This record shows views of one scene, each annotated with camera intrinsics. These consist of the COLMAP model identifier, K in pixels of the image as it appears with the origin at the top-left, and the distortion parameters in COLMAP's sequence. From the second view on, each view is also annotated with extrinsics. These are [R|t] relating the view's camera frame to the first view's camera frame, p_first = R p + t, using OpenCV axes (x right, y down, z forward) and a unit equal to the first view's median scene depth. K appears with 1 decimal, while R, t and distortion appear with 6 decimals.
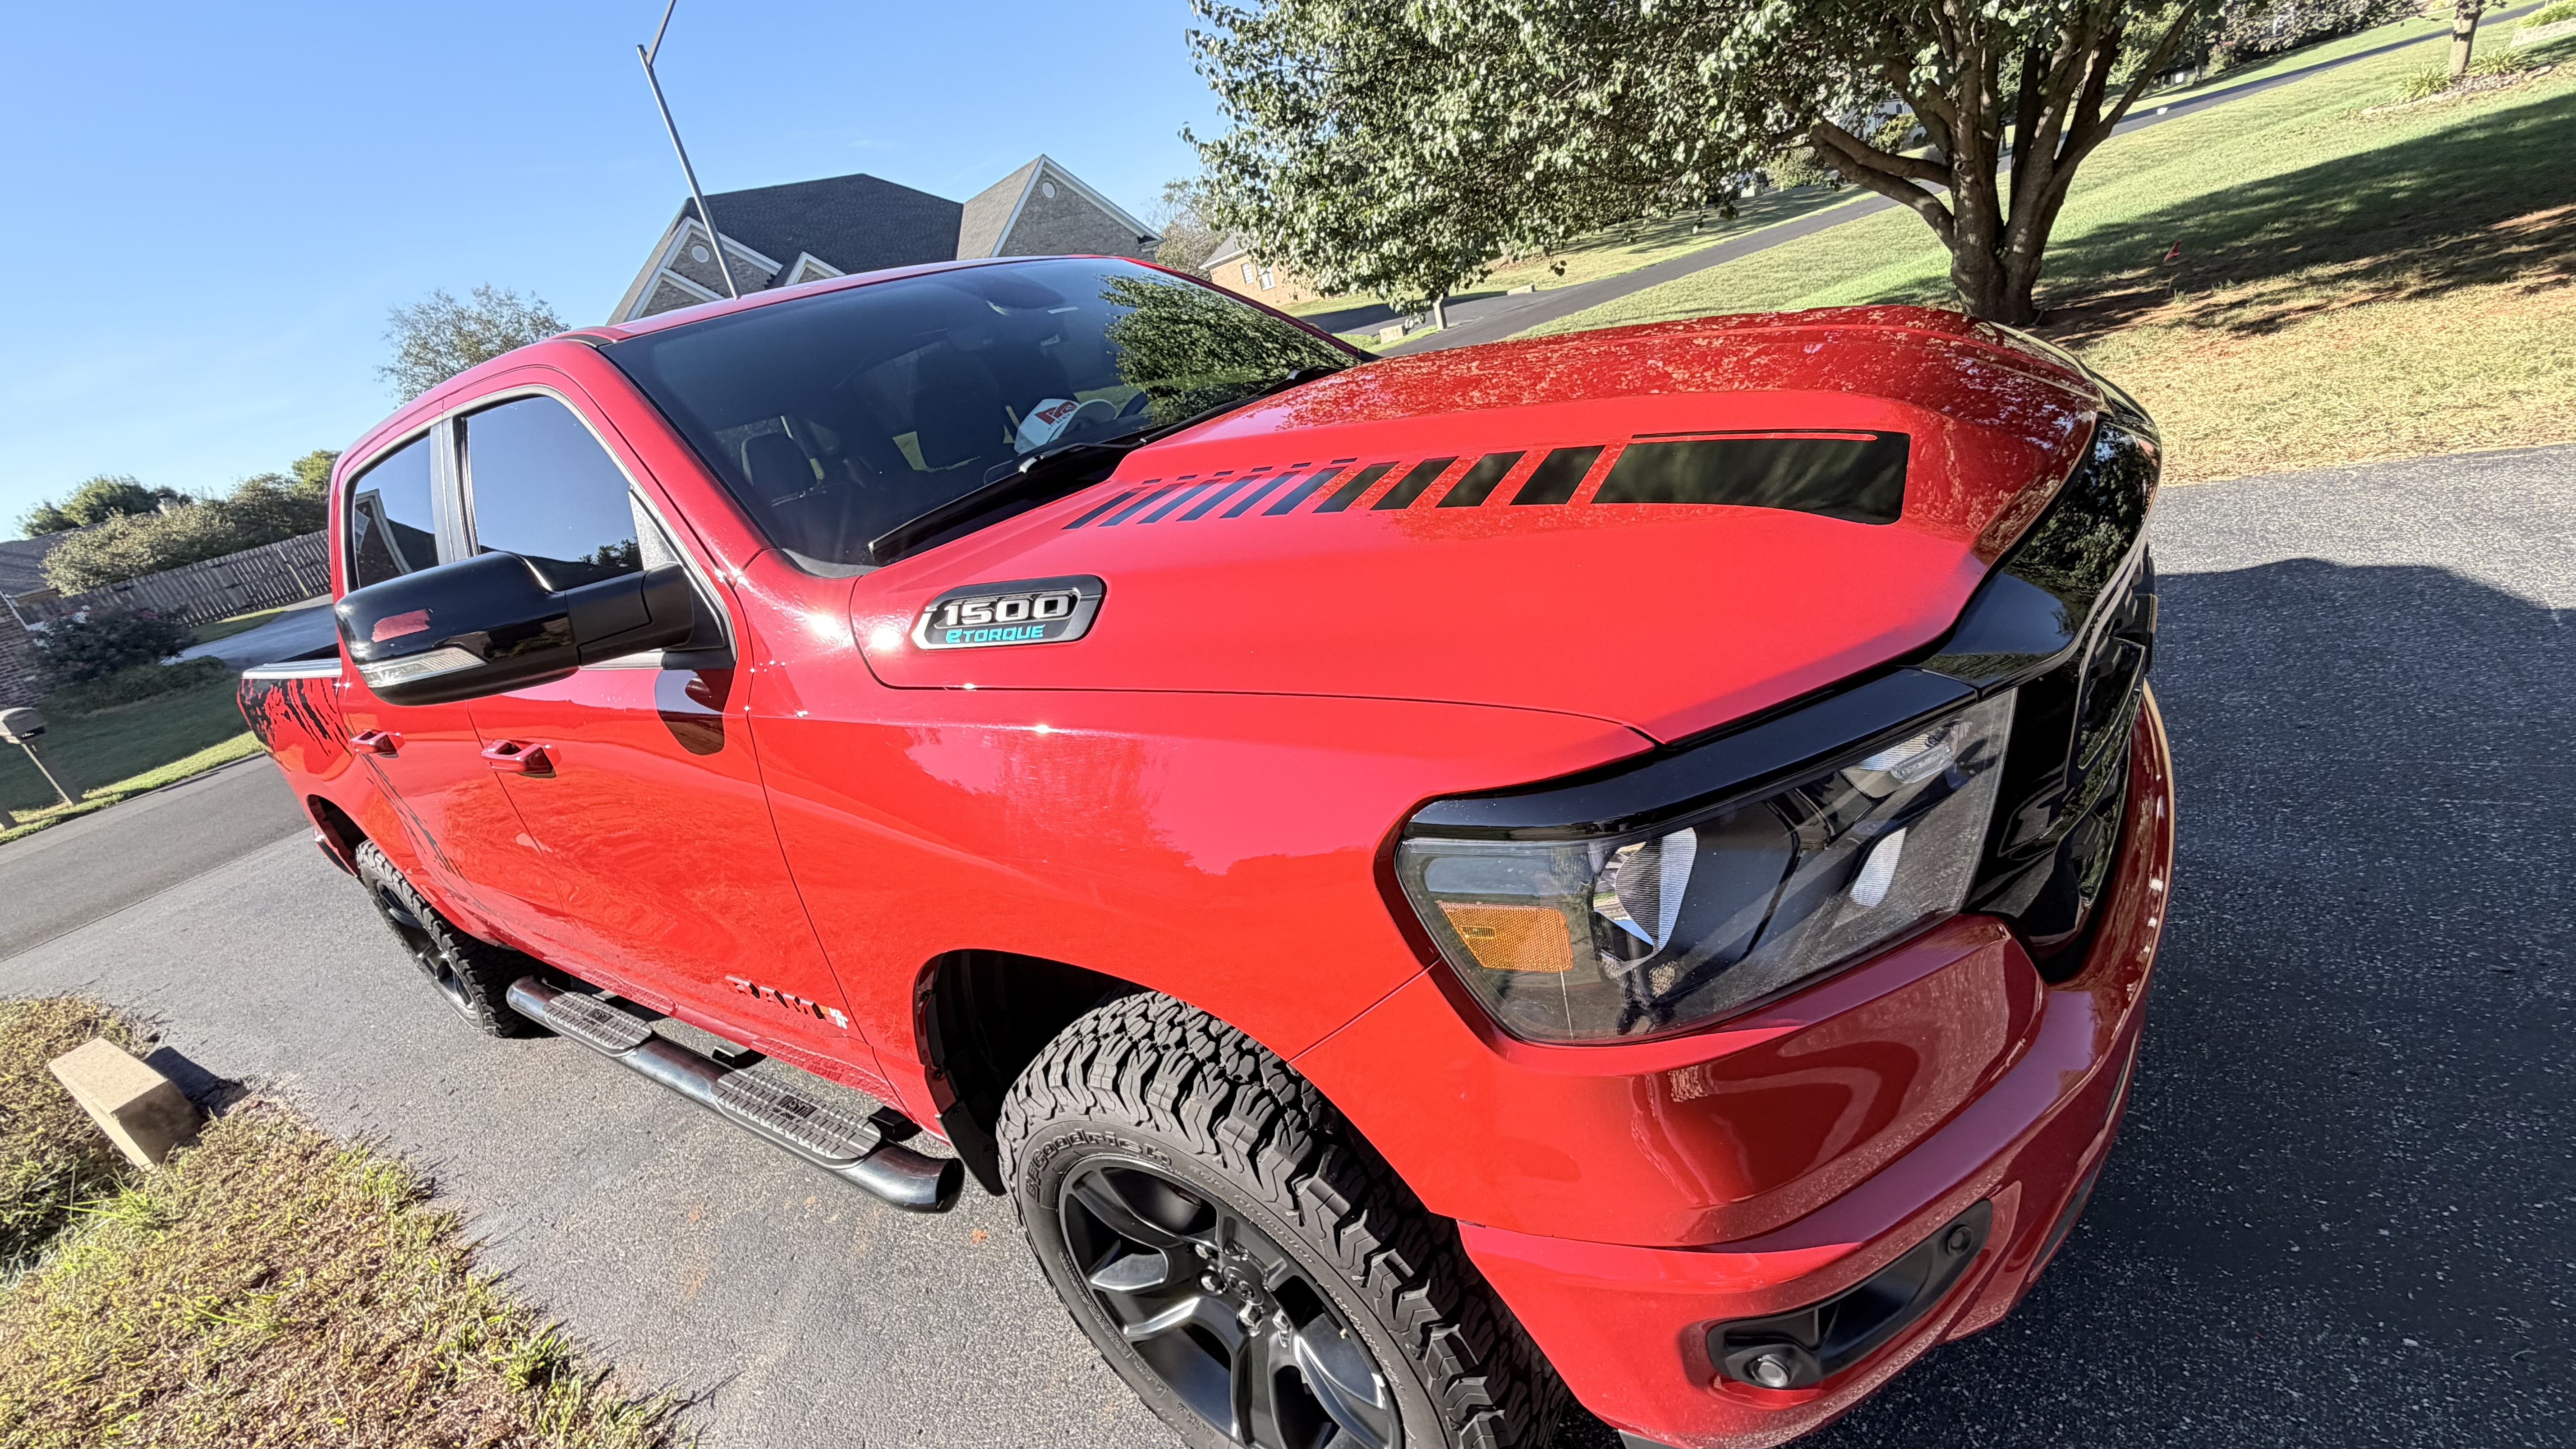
lens RADIAL K [[1032.4, 0, 1277.7], [0, 1032.4, 723.1], [0, 0, 1]] dist [-0.004134, 0.001002]
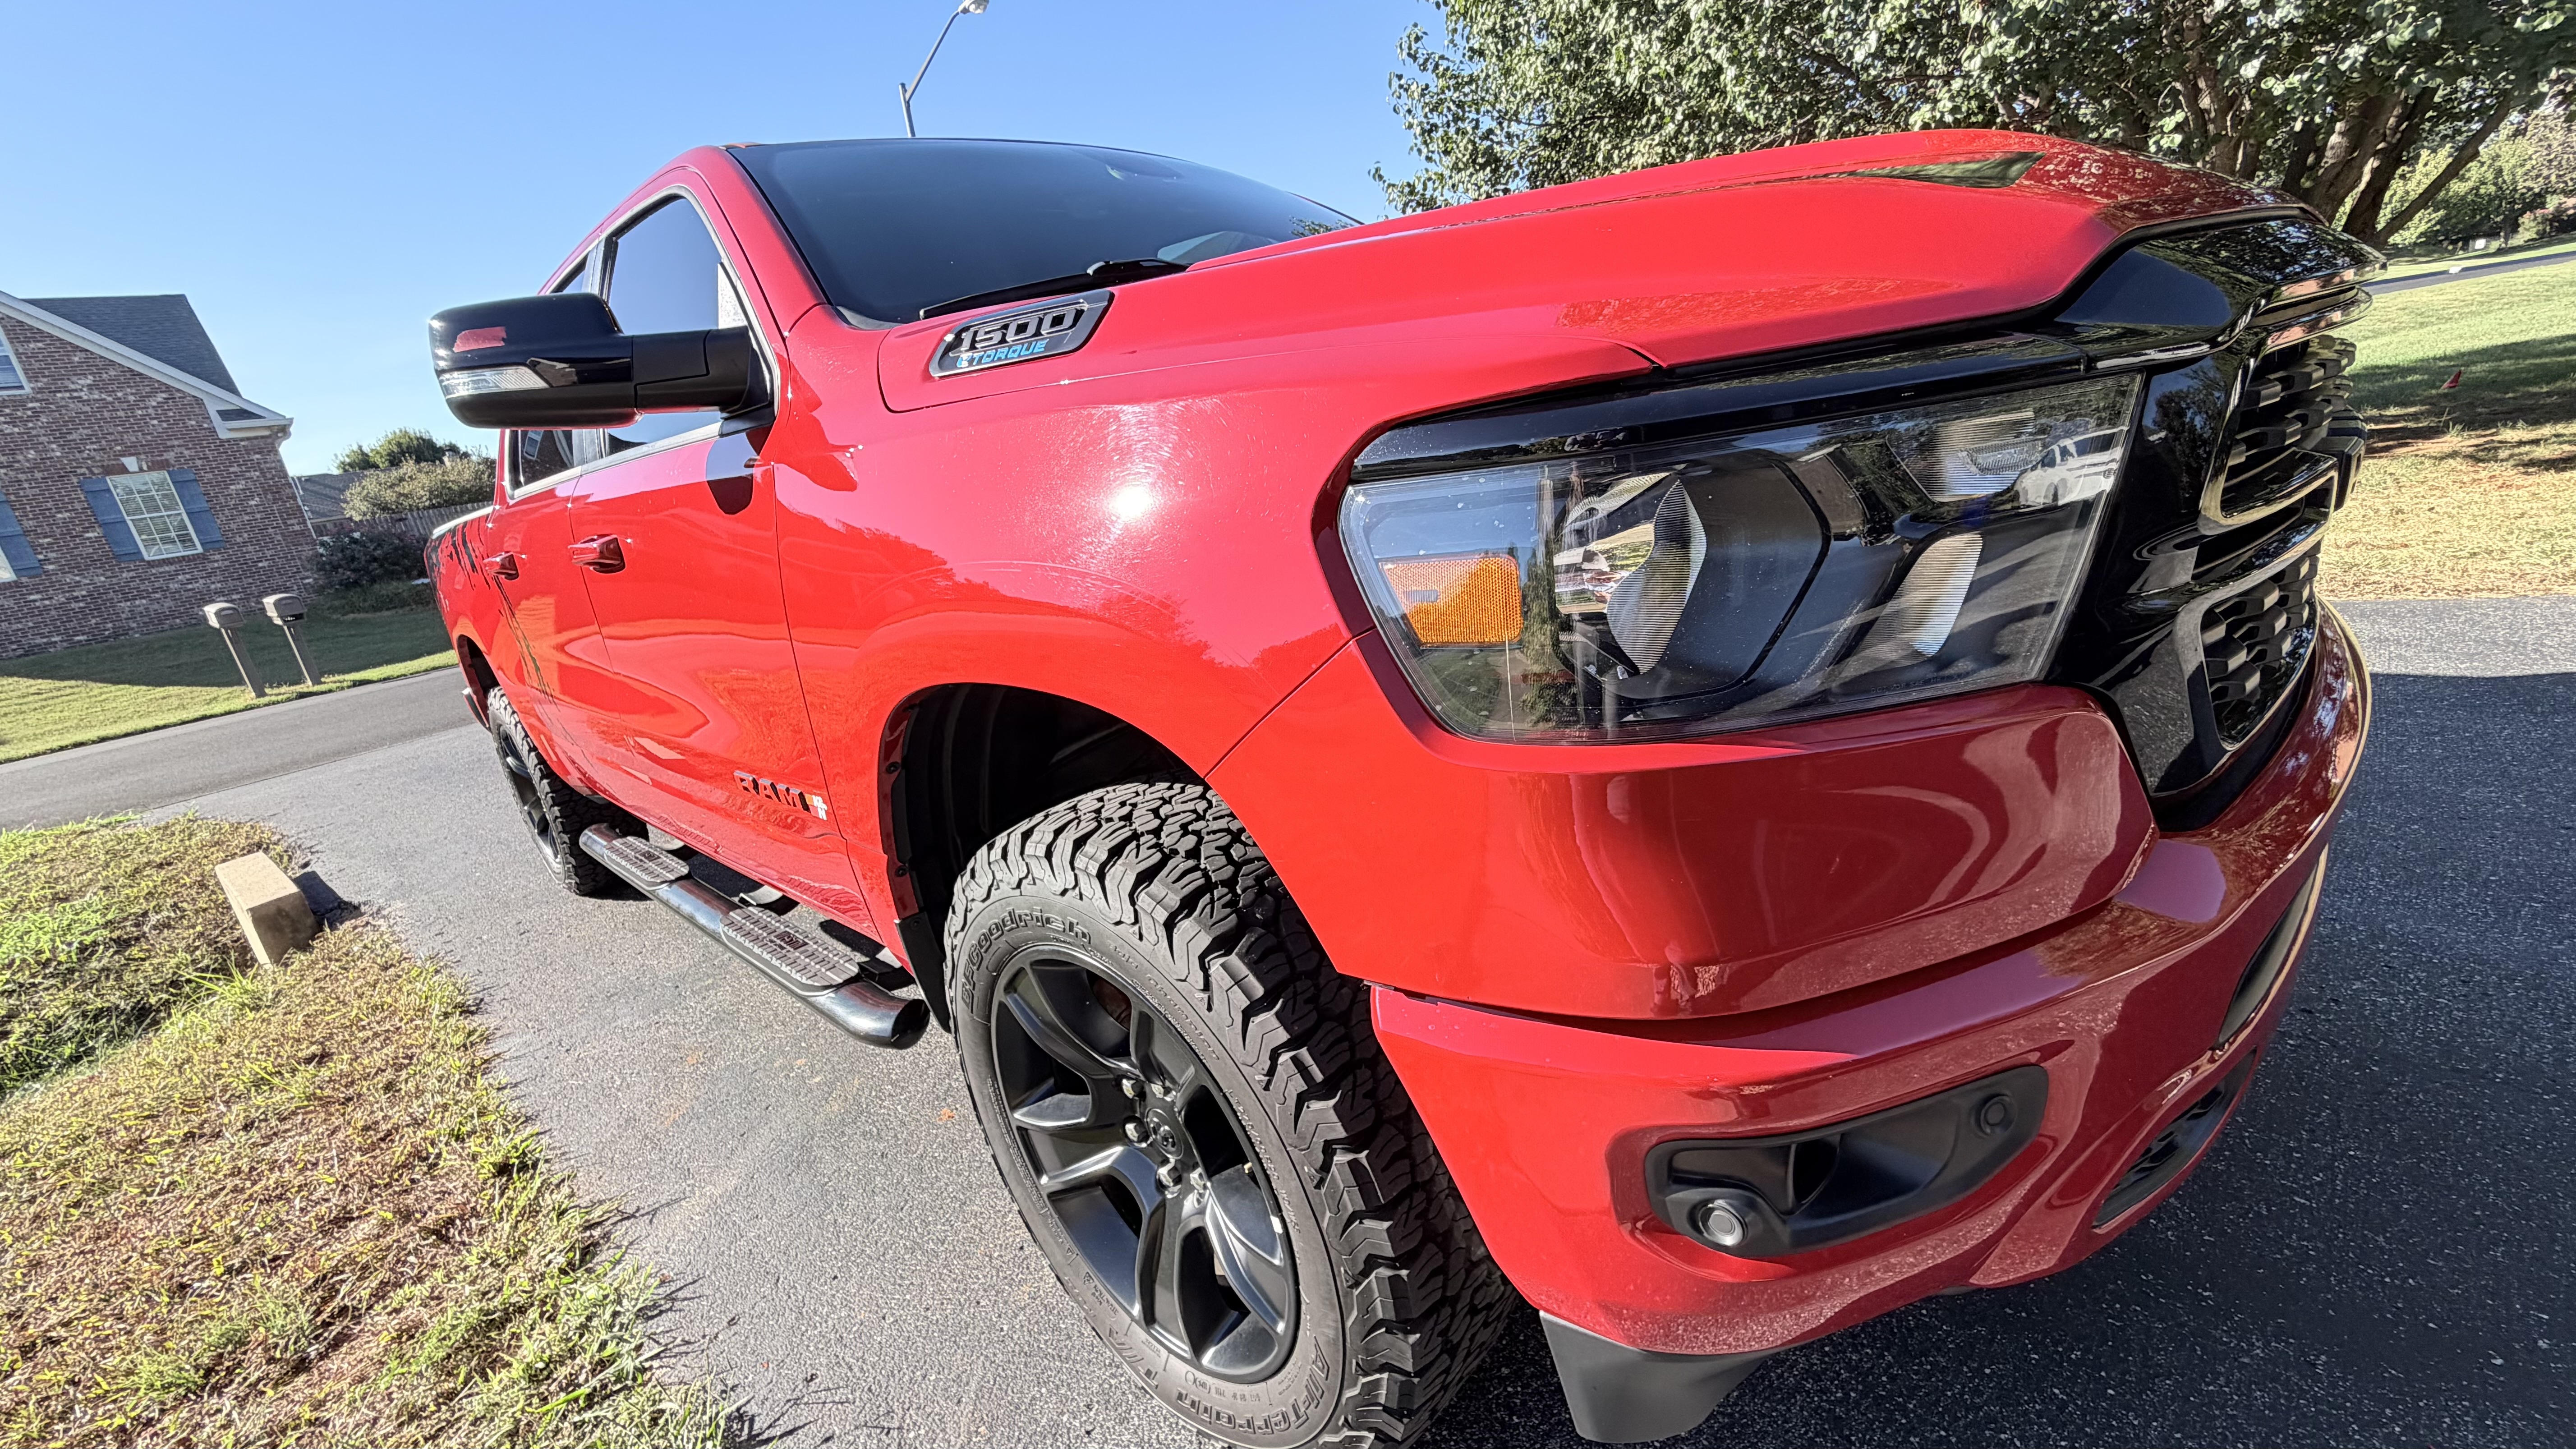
lens RADIAL K [[1032.4, 0, 1277.7], [0, 1032.4, 723.1], [0, 0, 1]] dist [-0.004134, 0.001002]
pose [[0.981806, 0.142176, -0.125866, 0.071570], [-0.150149, 0.987062, -0.056251, 0.131974], [0.116240, 0.074127, 0.990451, 0.056079]]
